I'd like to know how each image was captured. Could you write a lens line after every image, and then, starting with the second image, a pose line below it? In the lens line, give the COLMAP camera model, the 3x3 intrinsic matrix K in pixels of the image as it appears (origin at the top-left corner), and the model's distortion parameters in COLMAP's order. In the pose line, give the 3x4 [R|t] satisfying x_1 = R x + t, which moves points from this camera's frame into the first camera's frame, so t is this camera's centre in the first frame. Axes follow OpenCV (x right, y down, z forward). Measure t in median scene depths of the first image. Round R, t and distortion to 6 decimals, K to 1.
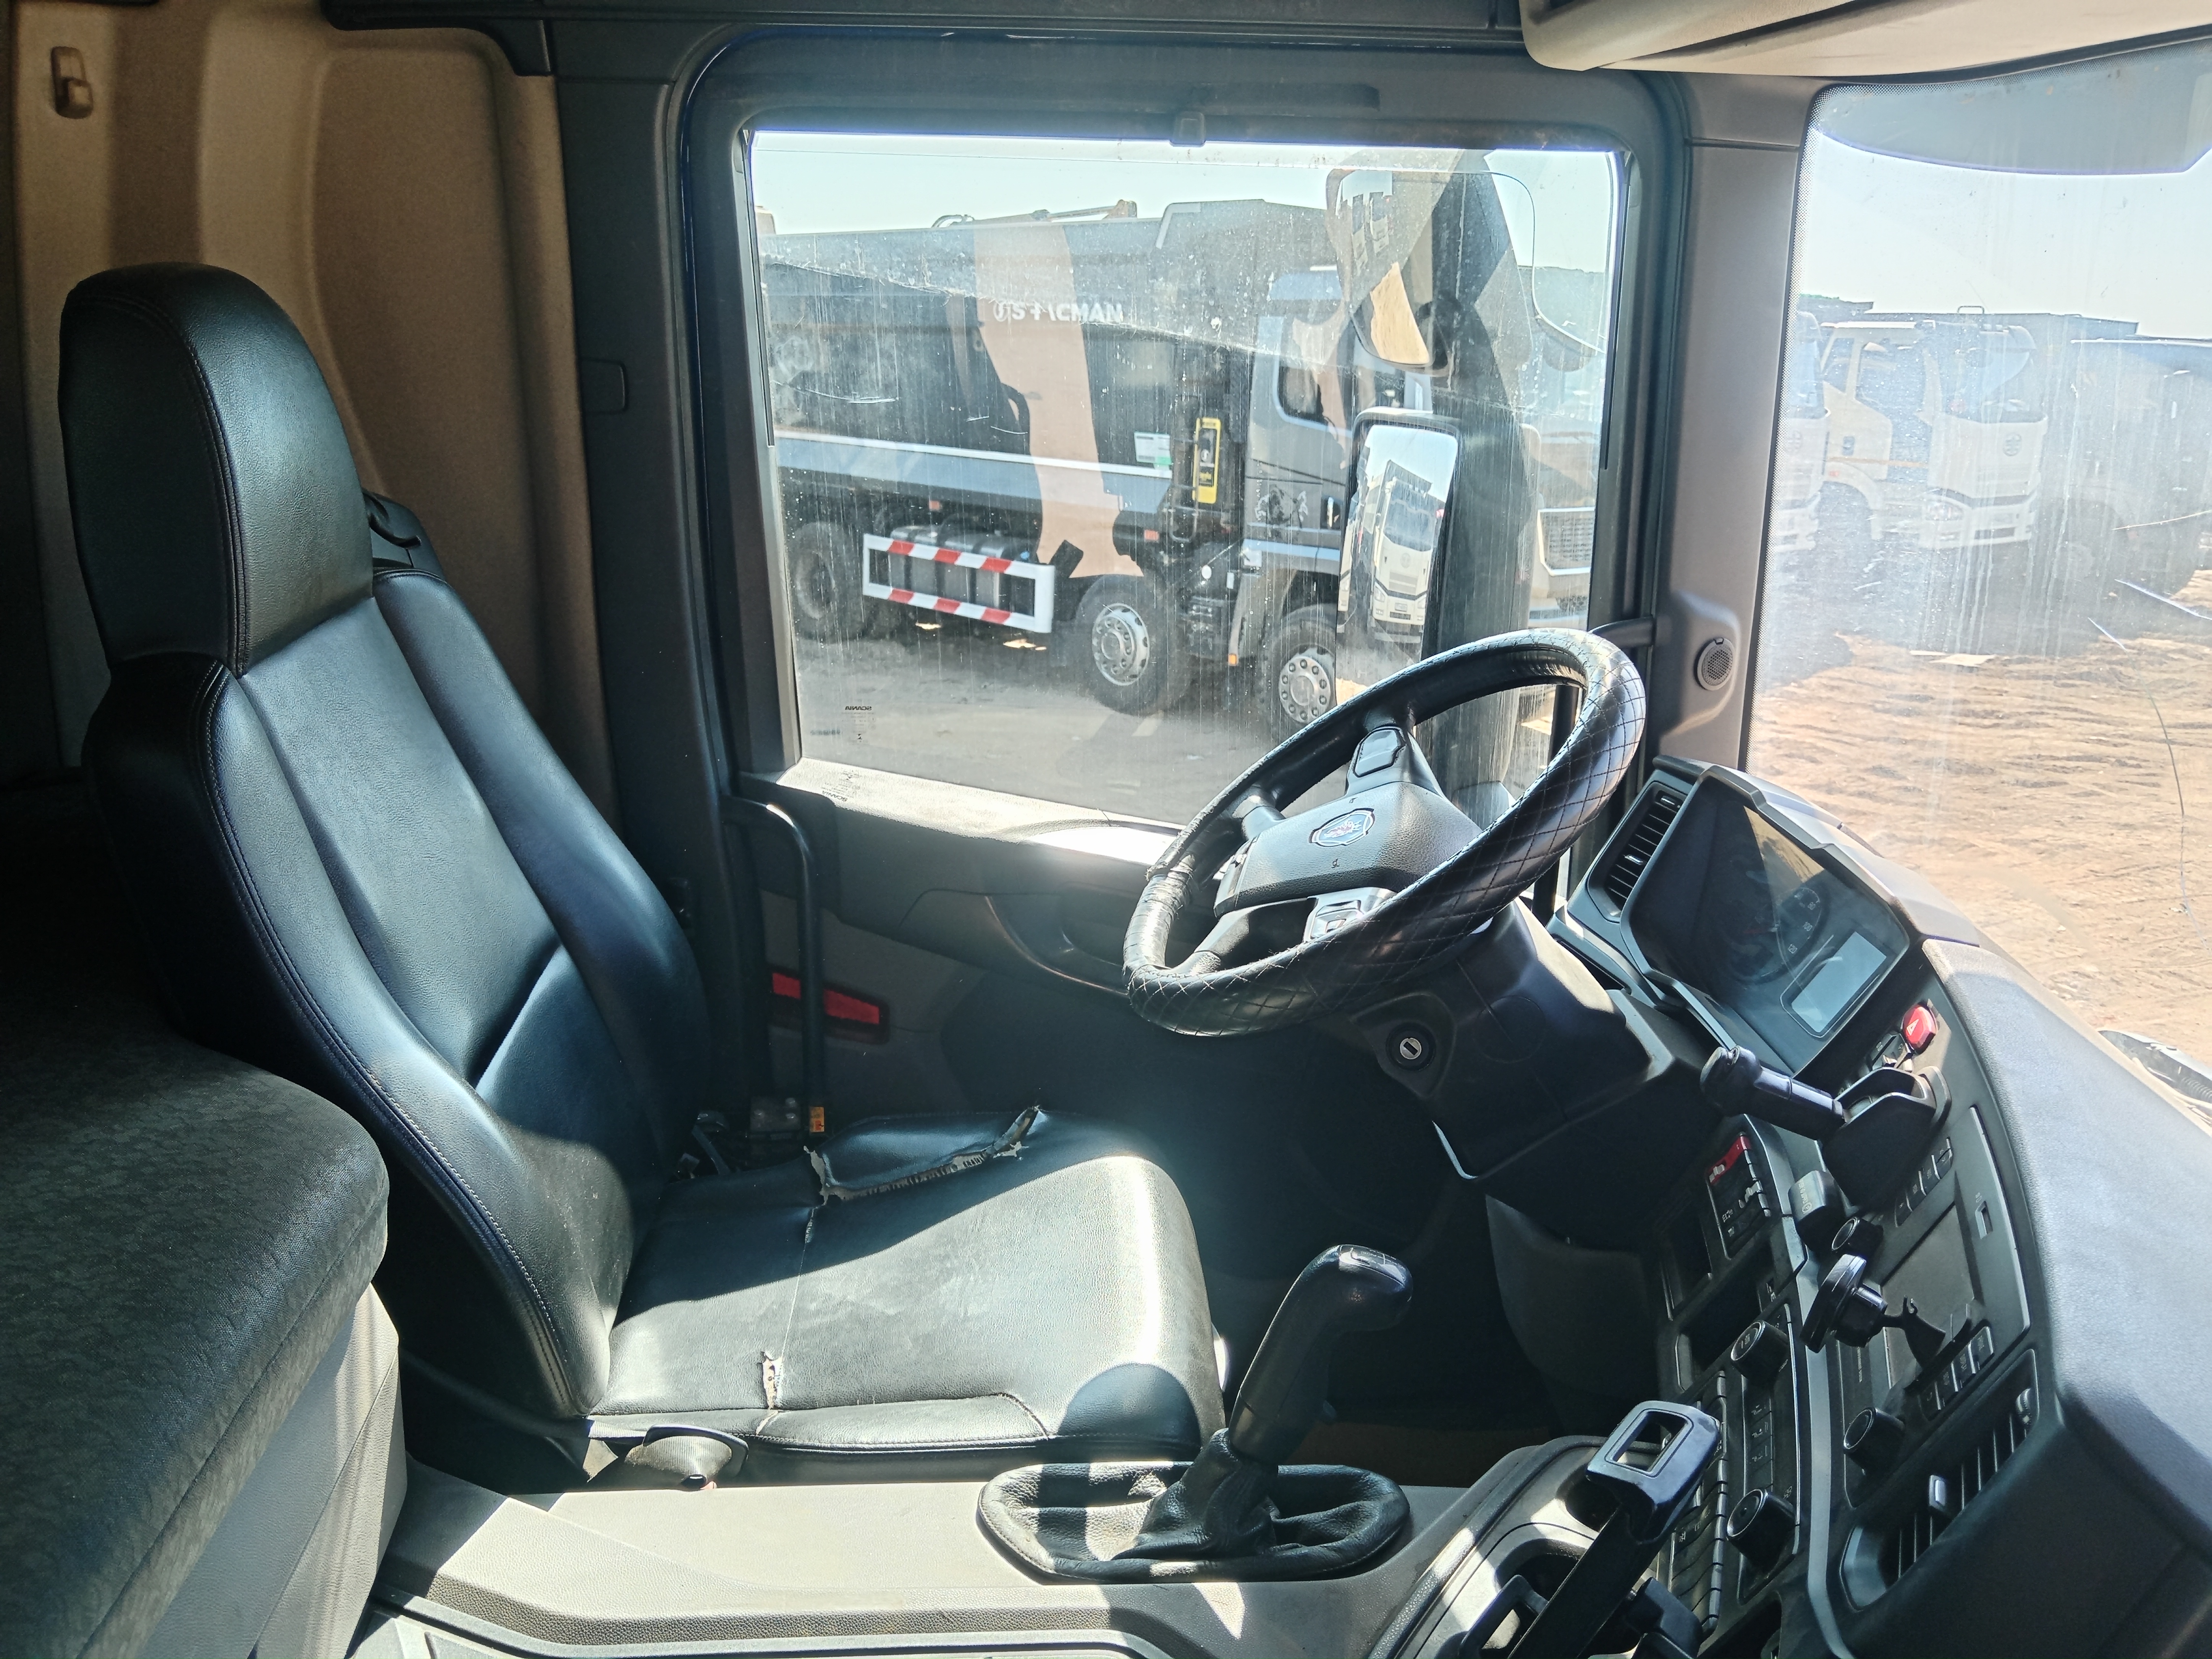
lens RADIAL K [[1715.3, 0, 1106.0], [0, 1715.3, 829.5], [0, 0, 1]] dist [-0.010246, -0.002766]
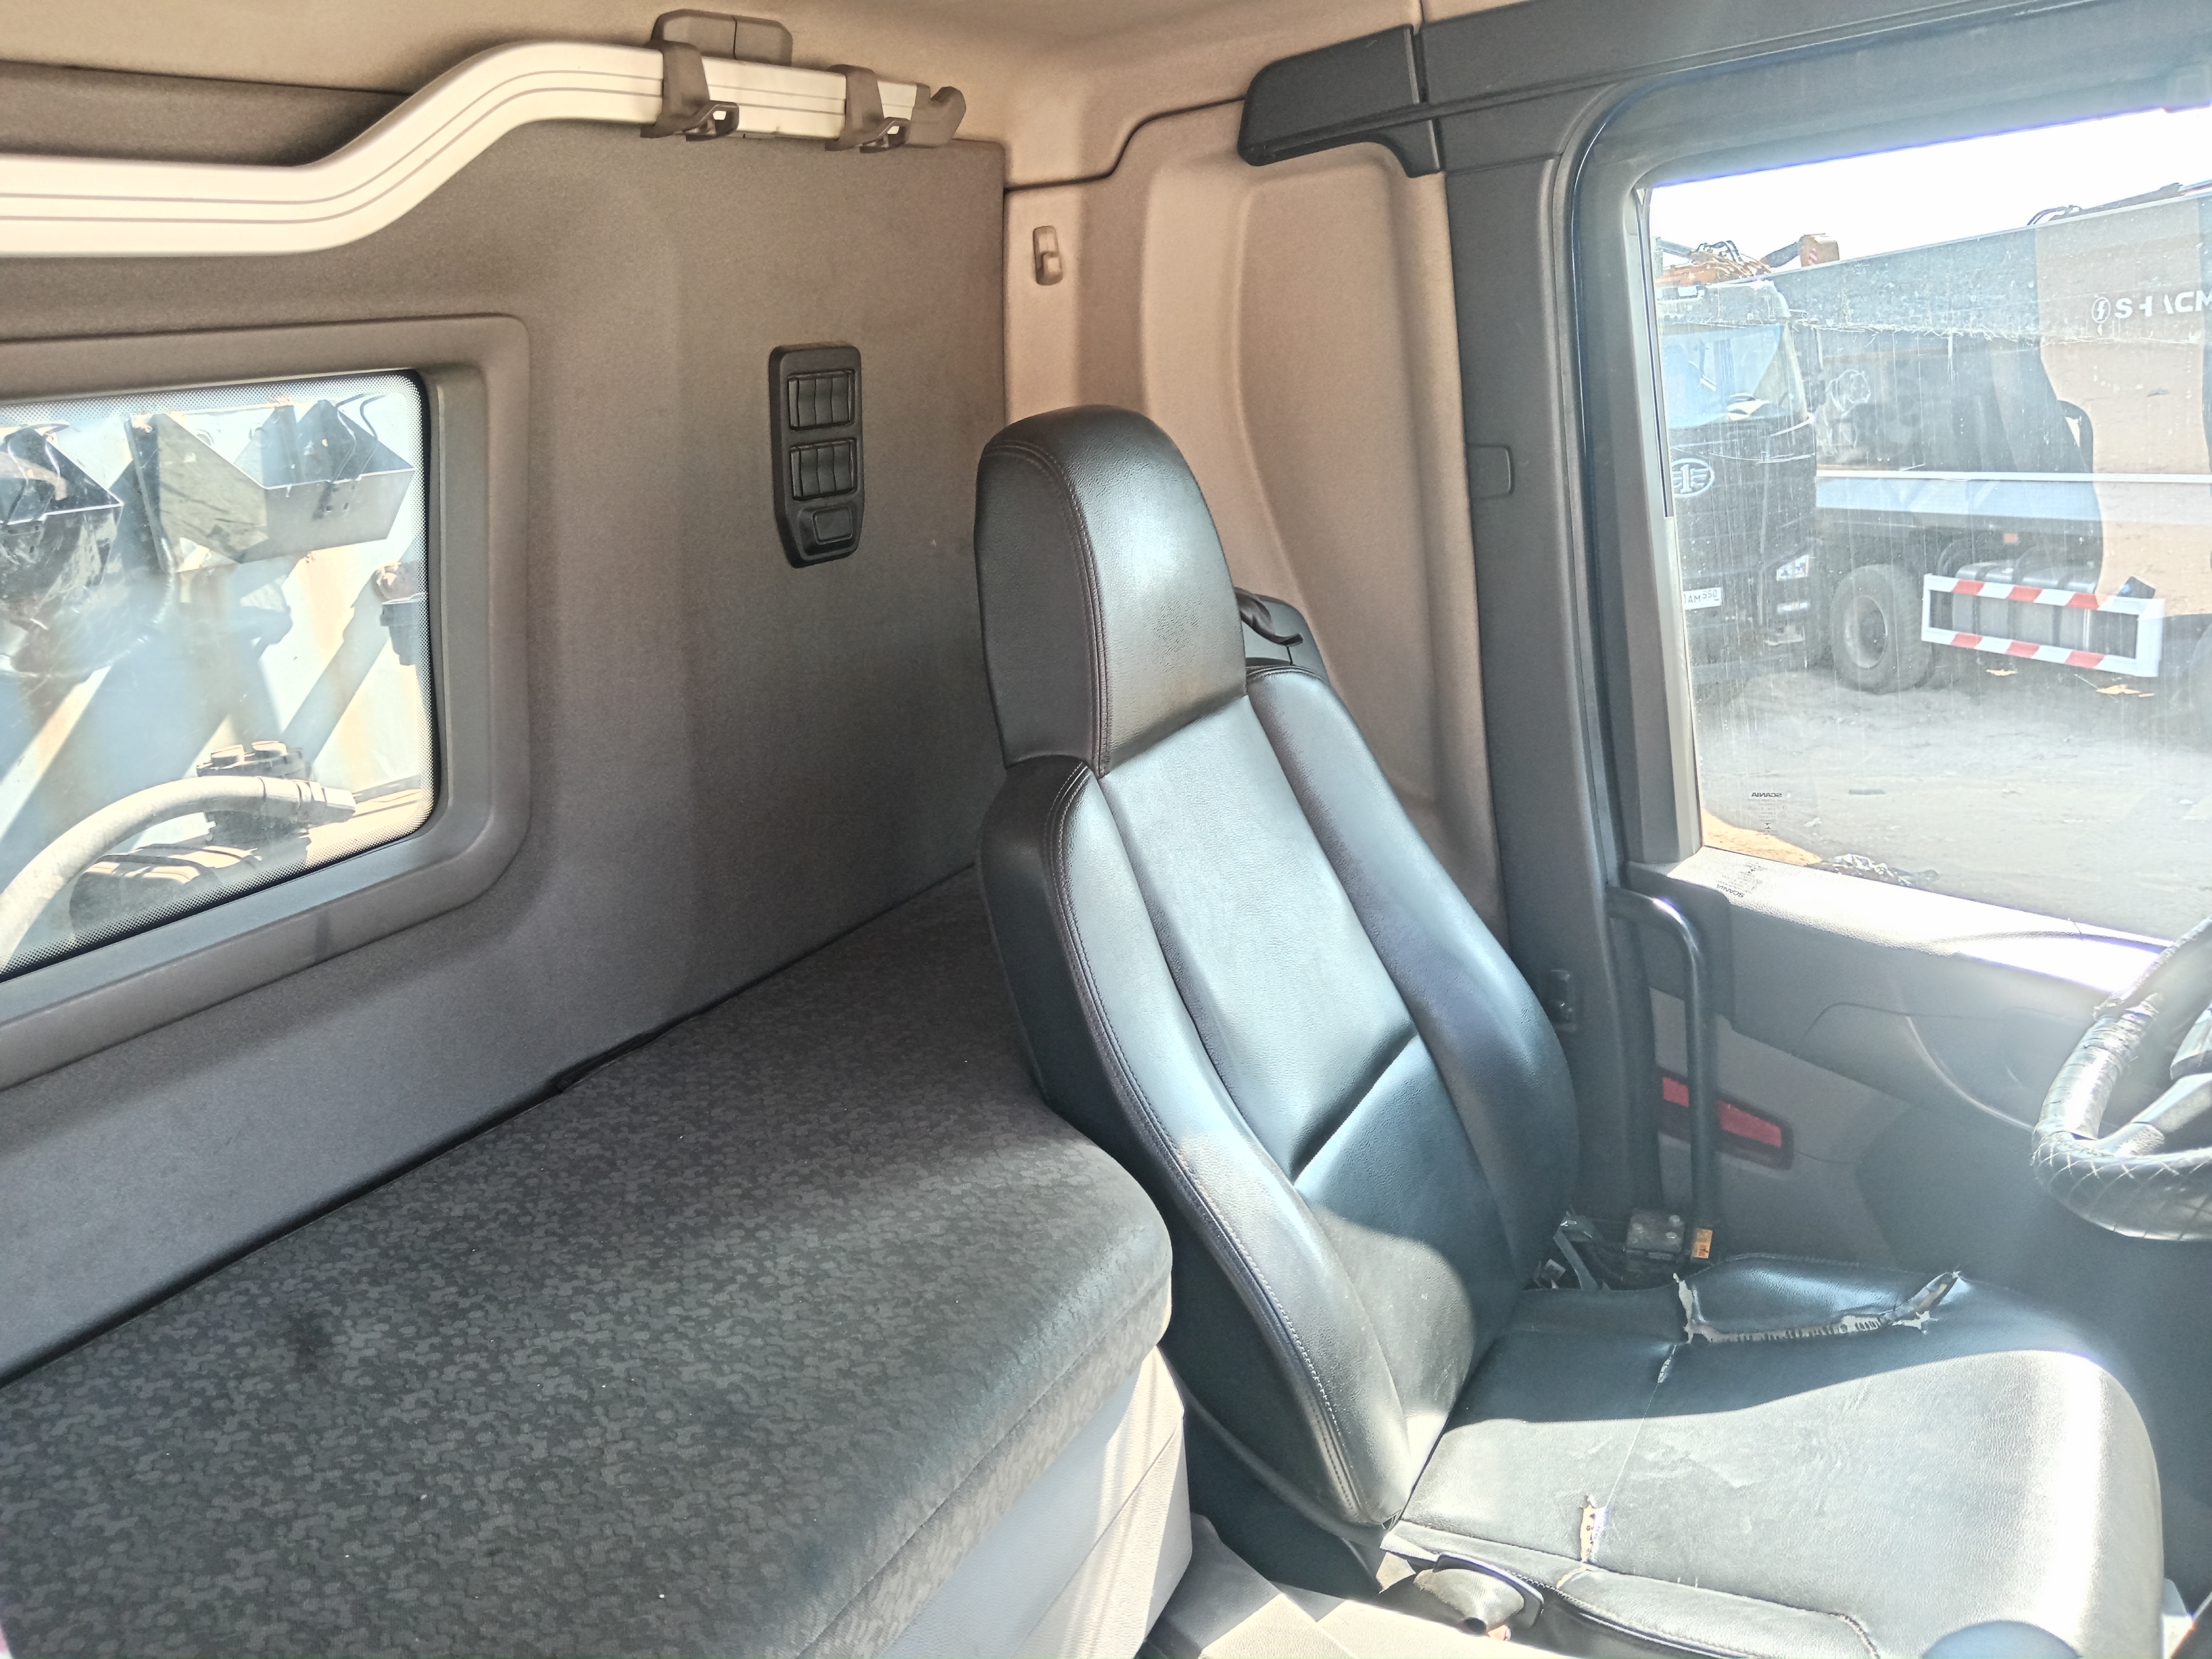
lens RADIAL K [[1709.7, 0, 1106.0], [0, 1709.7, 829.5], [0, 0, 1]] dist [-0.006614, -0.000713]
pose [[0.828317, 0.024449, -0.559726, 0.088026], [-0.040990, 0.999015, -0.017023, -0.028208], [0.558758, 0.037044, 0.828503, 0.069271]]
